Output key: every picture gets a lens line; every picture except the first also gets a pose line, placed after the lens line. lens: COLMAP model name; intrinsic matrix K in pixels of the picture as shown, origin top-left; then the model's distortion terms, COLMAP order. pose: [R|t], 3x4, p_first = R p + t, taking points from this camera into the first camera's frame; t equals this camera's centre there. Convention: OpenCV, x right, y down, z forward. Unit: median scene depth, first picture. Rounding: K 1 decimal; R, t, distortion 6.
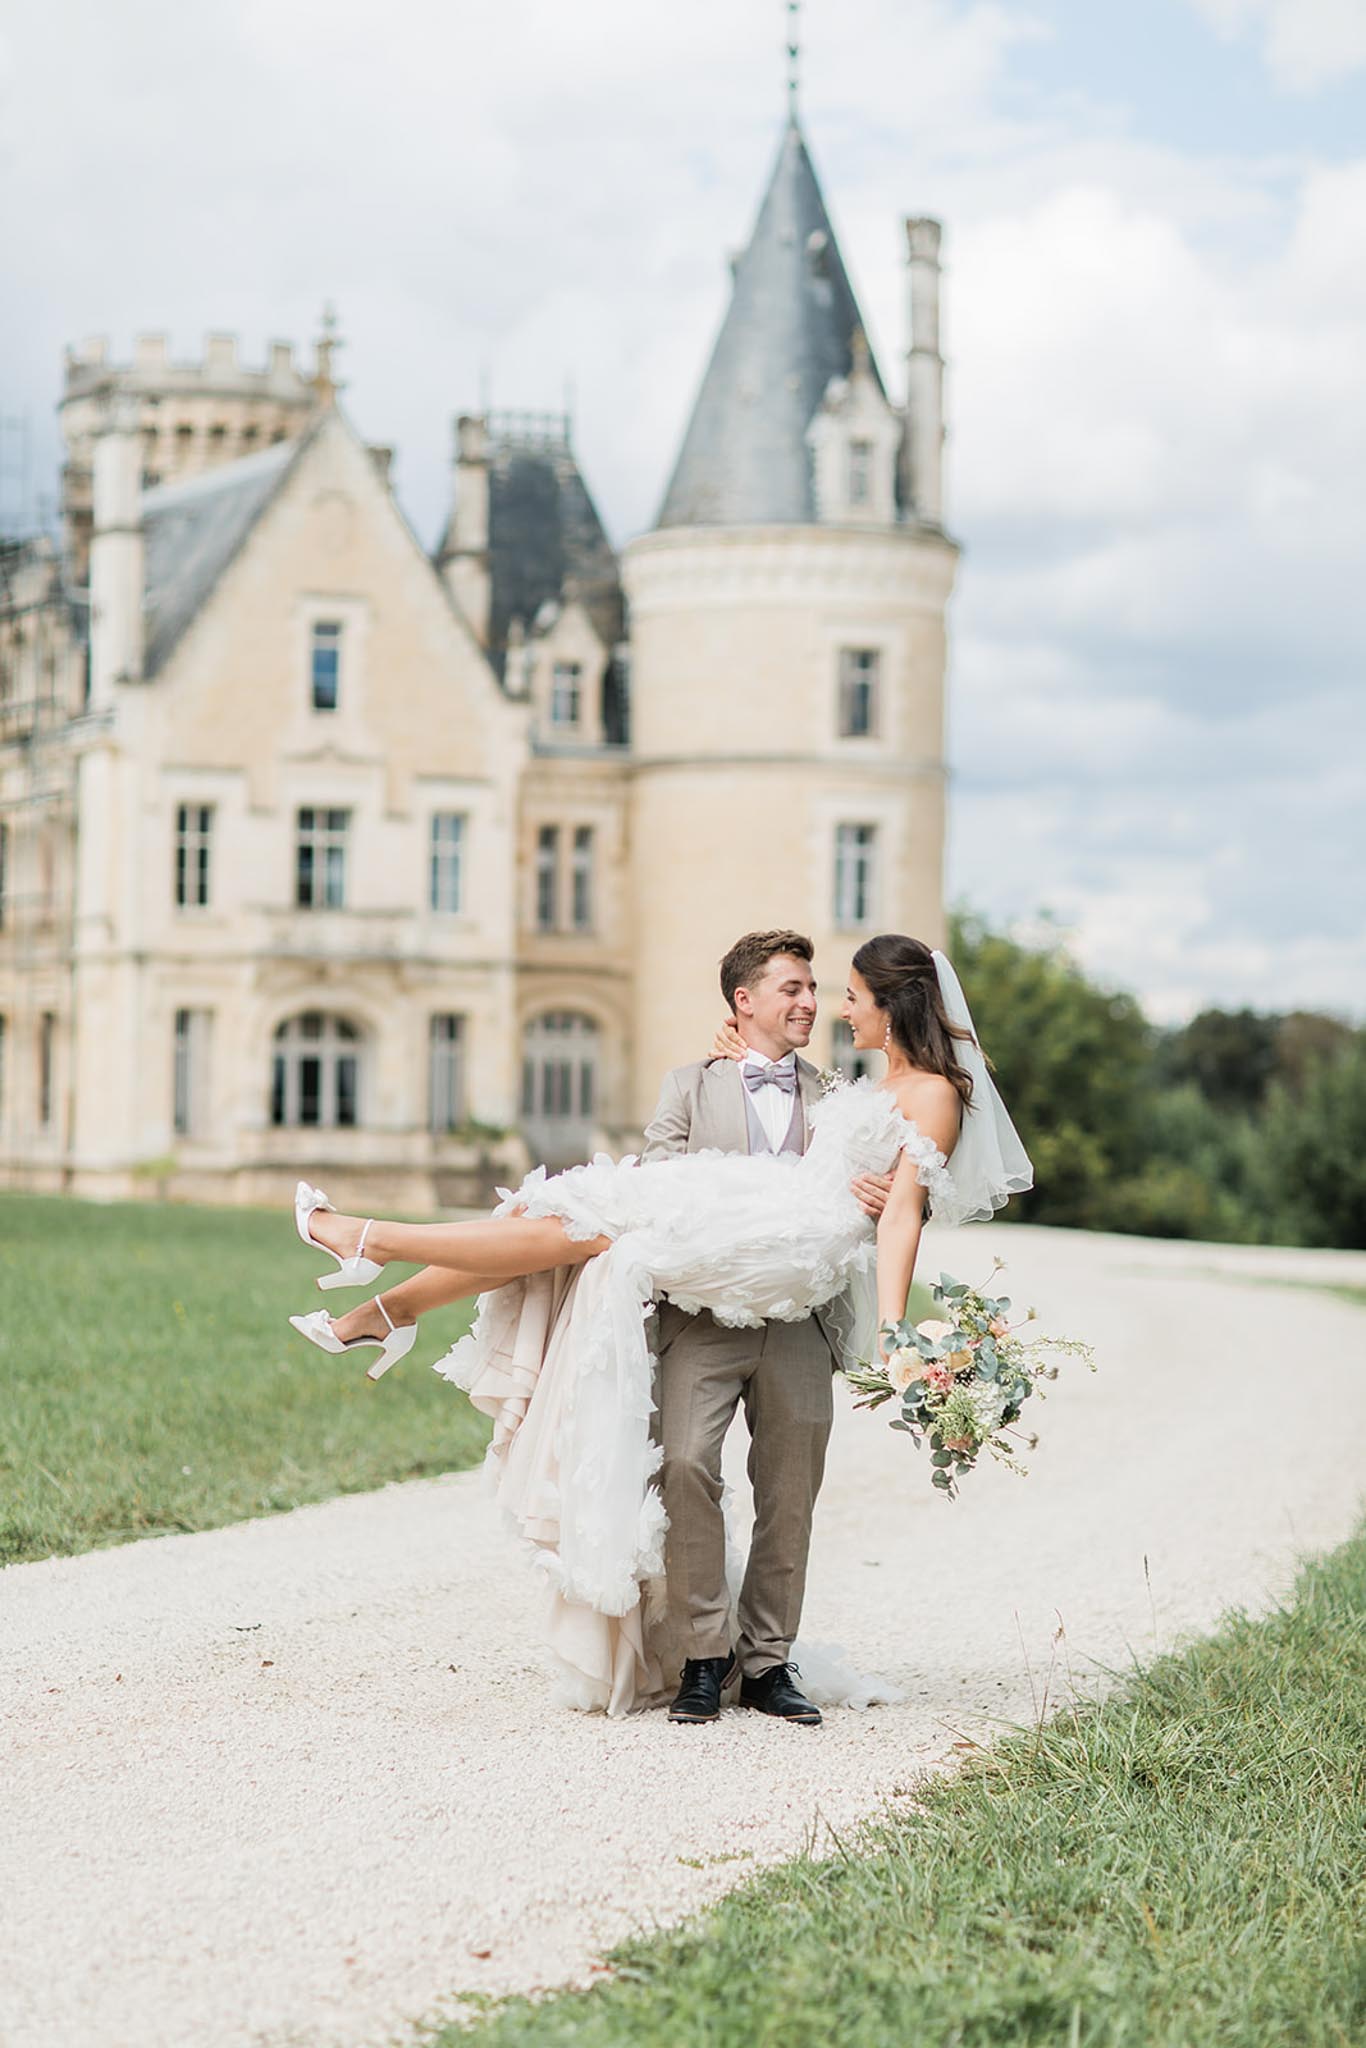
lens RADIAL K [[2058.1, 0, 683.0], [0, 2058.1, 1024.0], [0, 0, 1]] dist [0.004388, -0.010496]
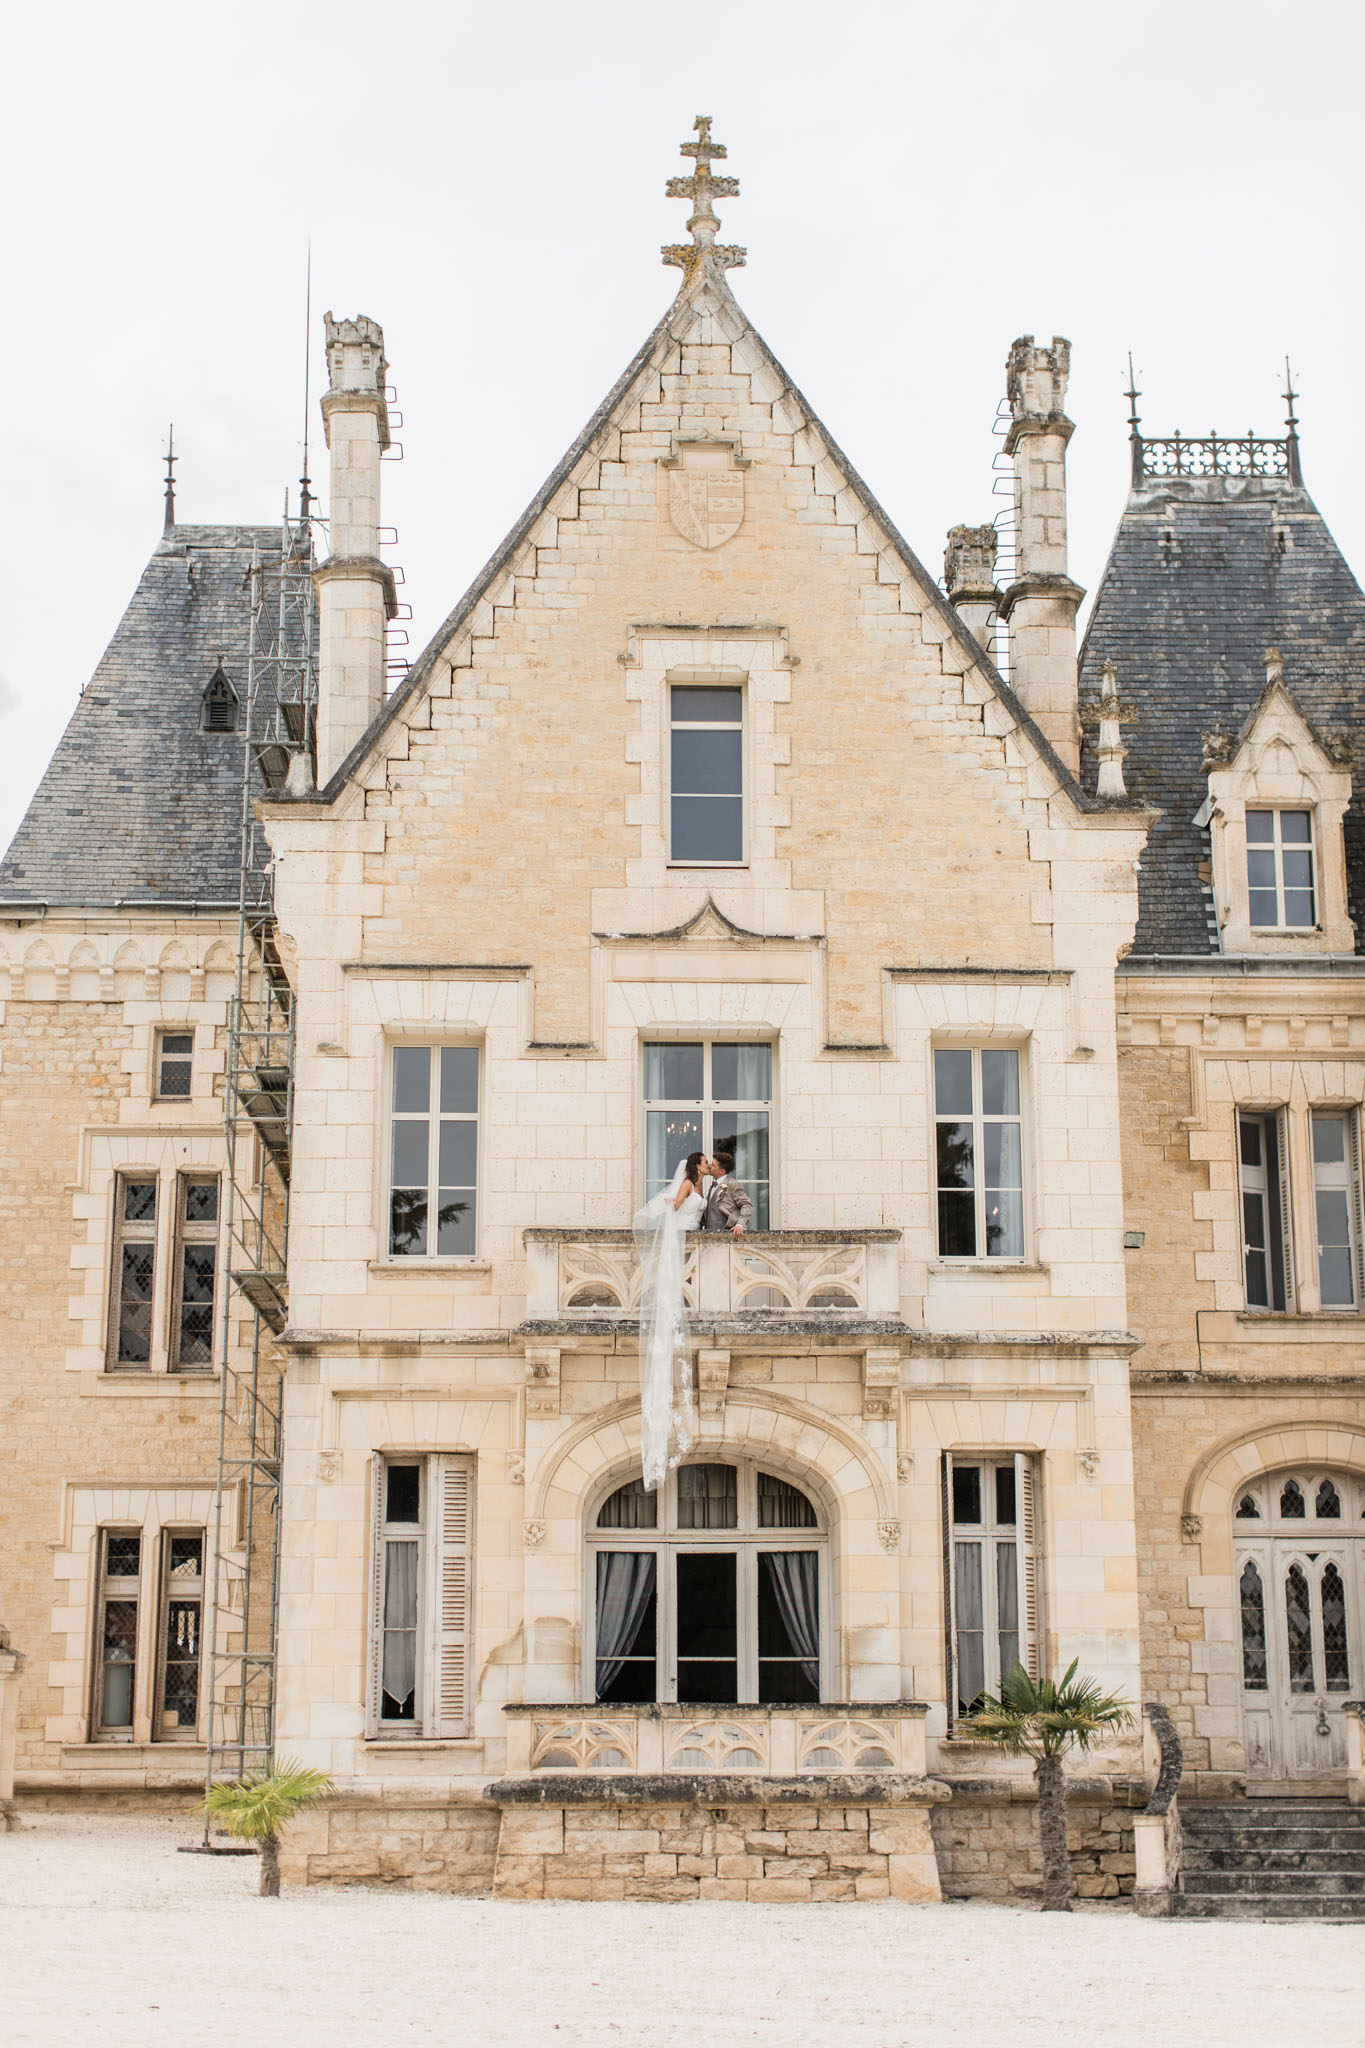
lens RADIAL K [[2898.8, 0, 682.5], [0, 2898.8, 1024.0], [0, 0, 1]] dist [0.013124, 0.011083]
pose [[0.944077, -0.091259, -0.316845, 0.040235], [0.029903, 0.980672, -0.193359, 0.025056], [0.328367, 0.173071, 0.928559, 0.345896]]
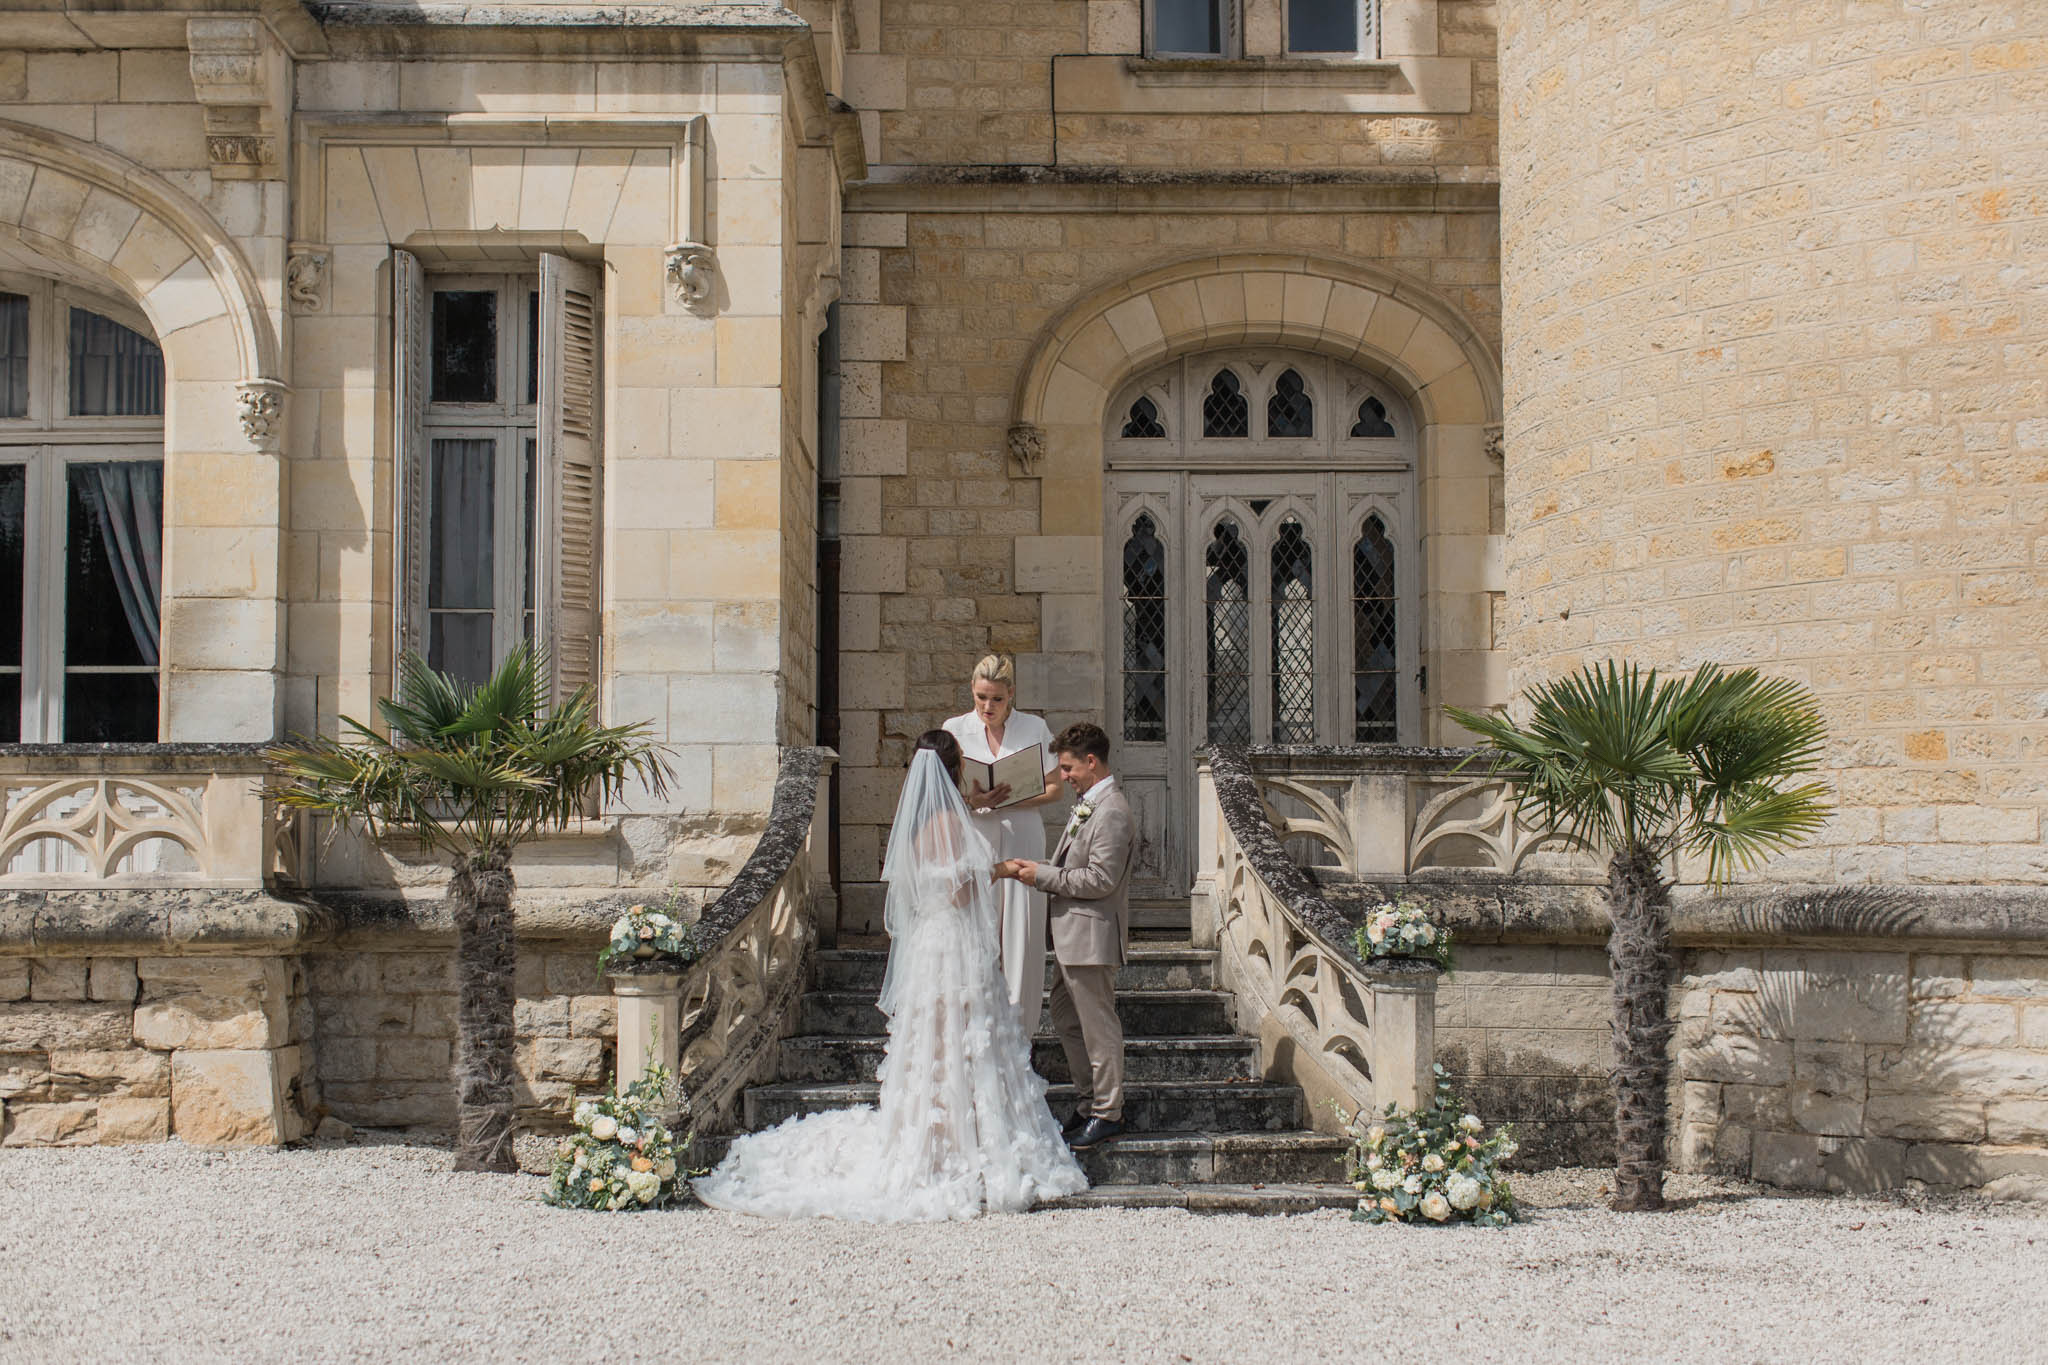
lens RADIAL K [[2898.8, 0, 1024.0], [0, 2898.8, 682.5], [0, 0, 1]] dist [0.013124, 0.011083]
pose [[0.936976, -0.035185, -0.347618, 0.054940], [0.031537, 0.999372, -0.016151, 0.050446], [0.347968, 0.004170, 0.937497, 0.718270]]
